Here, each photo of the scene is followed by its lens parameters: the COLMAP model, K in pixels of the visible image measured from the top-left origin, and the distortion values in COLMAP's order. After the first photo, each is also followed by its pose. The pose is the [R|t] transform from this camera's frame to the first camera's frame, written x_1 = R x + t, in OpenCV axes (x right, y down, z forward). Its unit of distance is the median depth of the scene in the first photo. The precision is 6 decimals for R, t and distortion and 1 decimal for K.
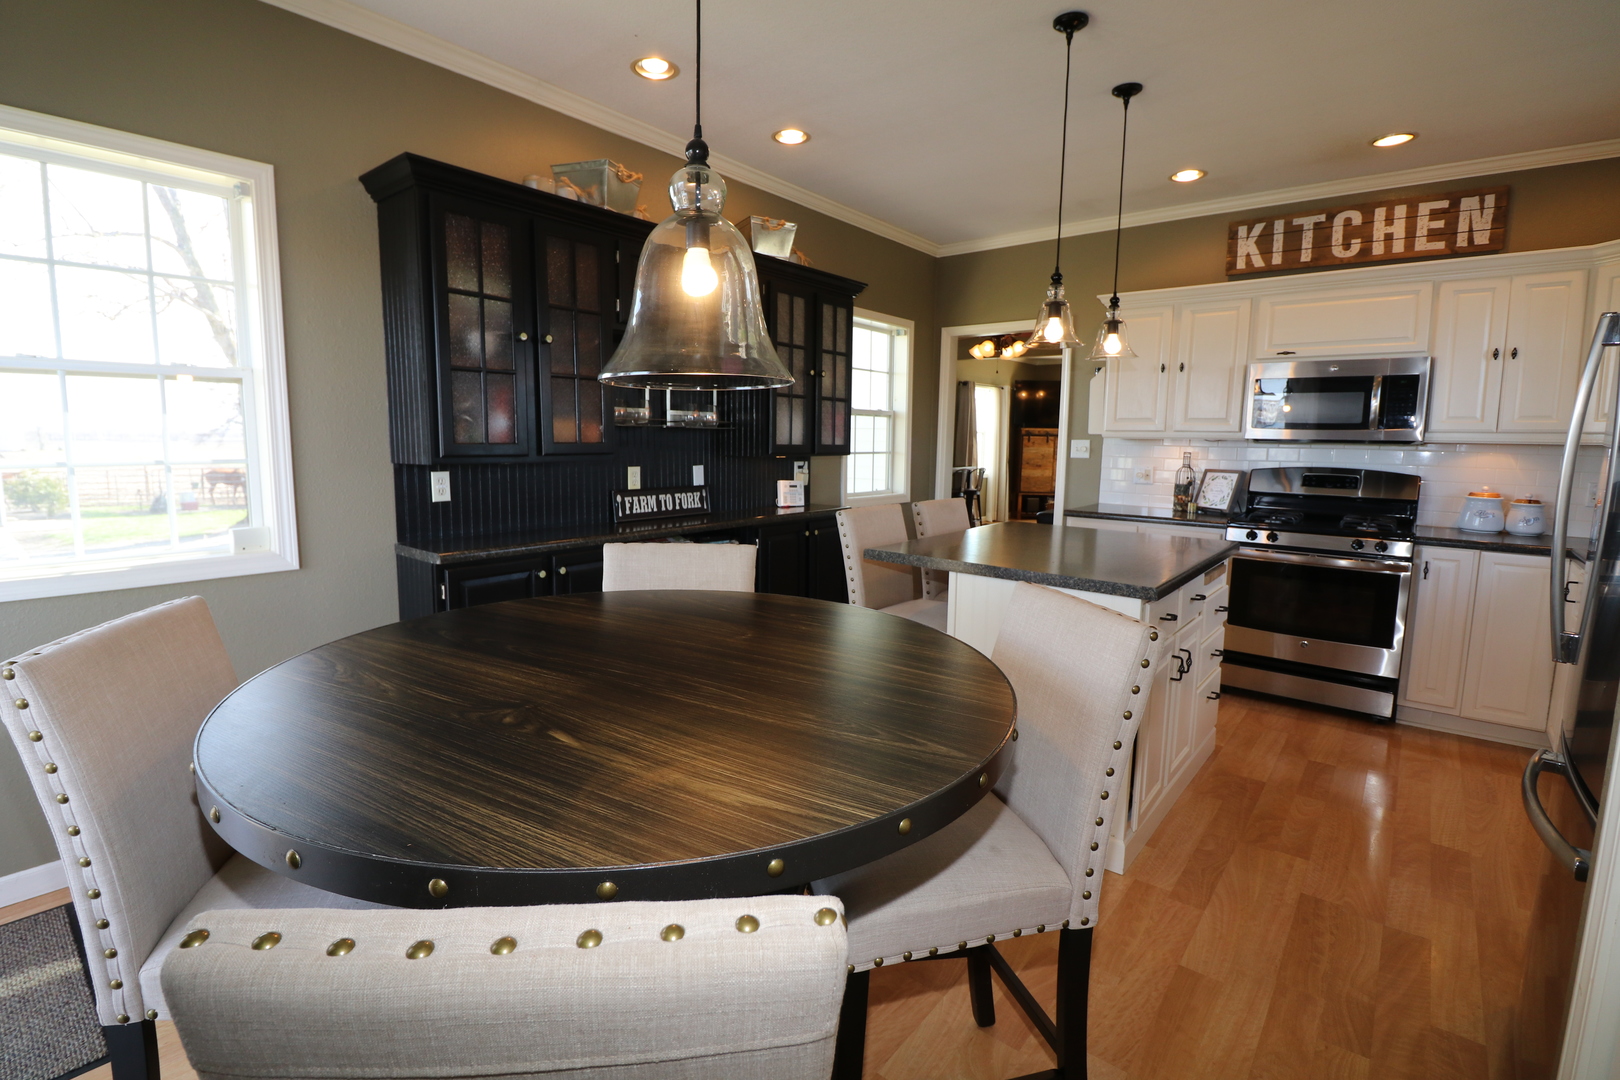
lens RADIAL K [[749.1, 0, 784.0], [0, 749.1, 522.0], [0, 0, 1]] dist [-0.002492, -0.011287]
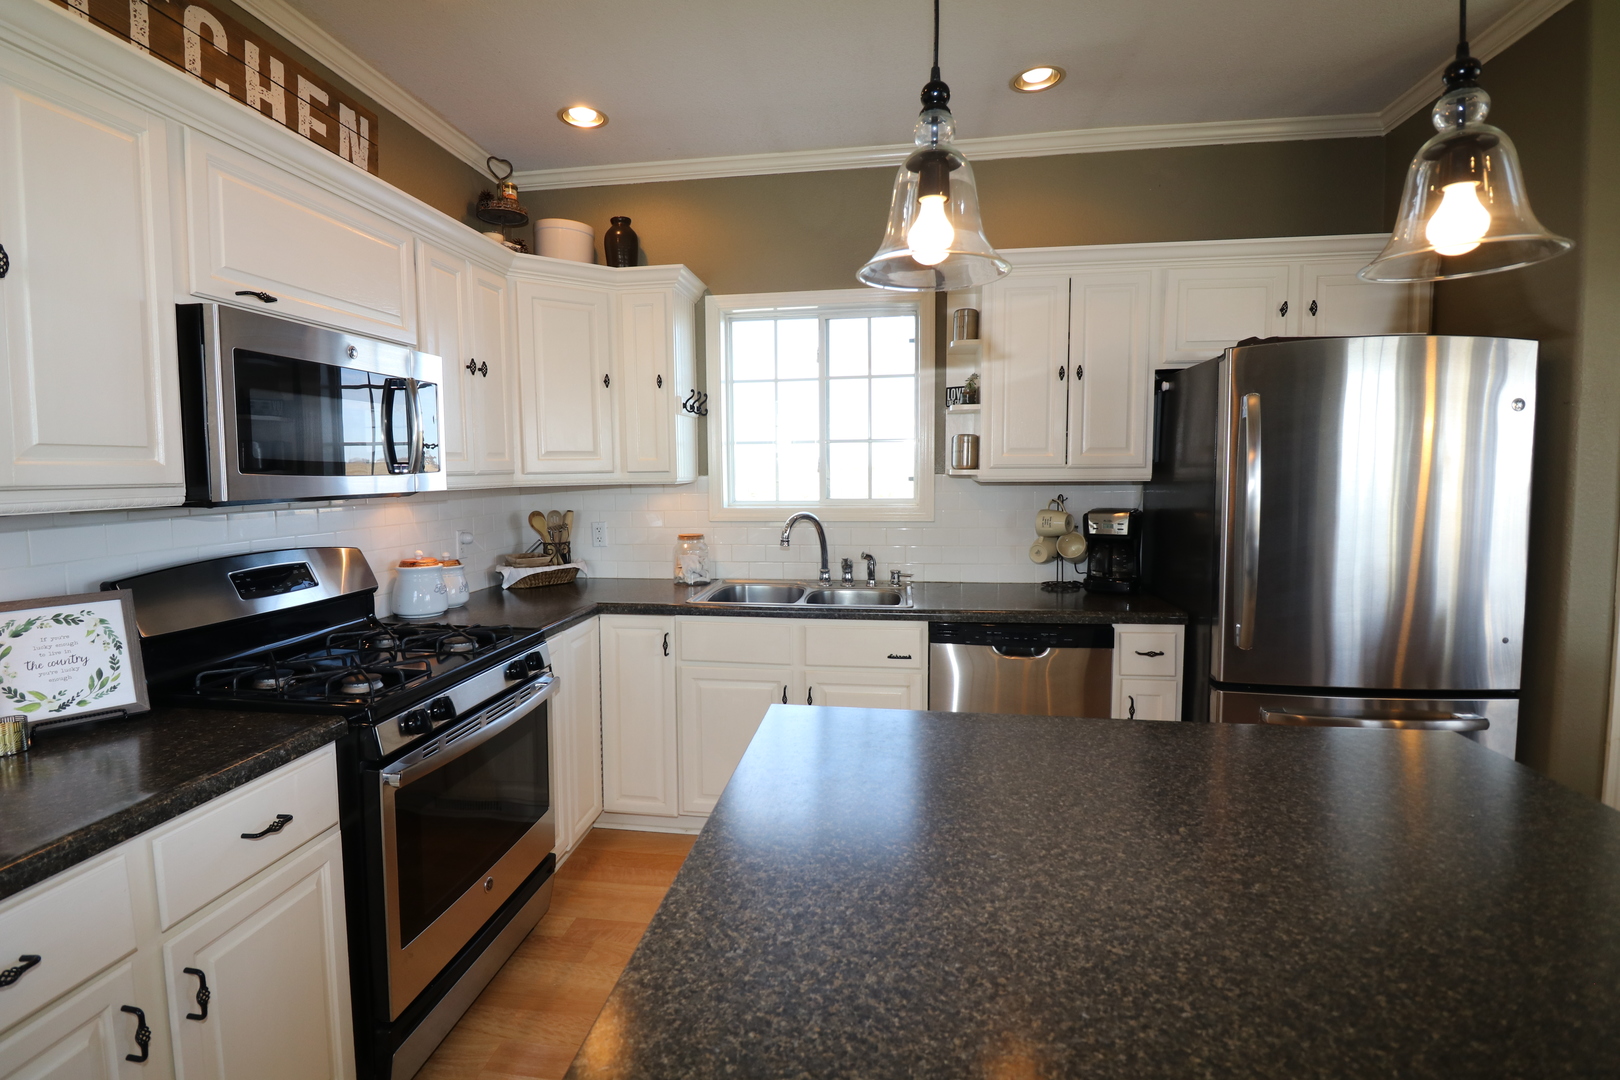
lens RADIAL K [[749.1, 0, 779.5], [0, 749.1, 519.4], [0, 0, 1]] dist [-0.002492, -0.011287]
pose [[-0.527539, -0.067752, 0.846825, 0.148650], [0.098602, 0.985195, 0.140248, -0.129000], [-0.843789, 0.157484, -0.513048, 0.966499]]
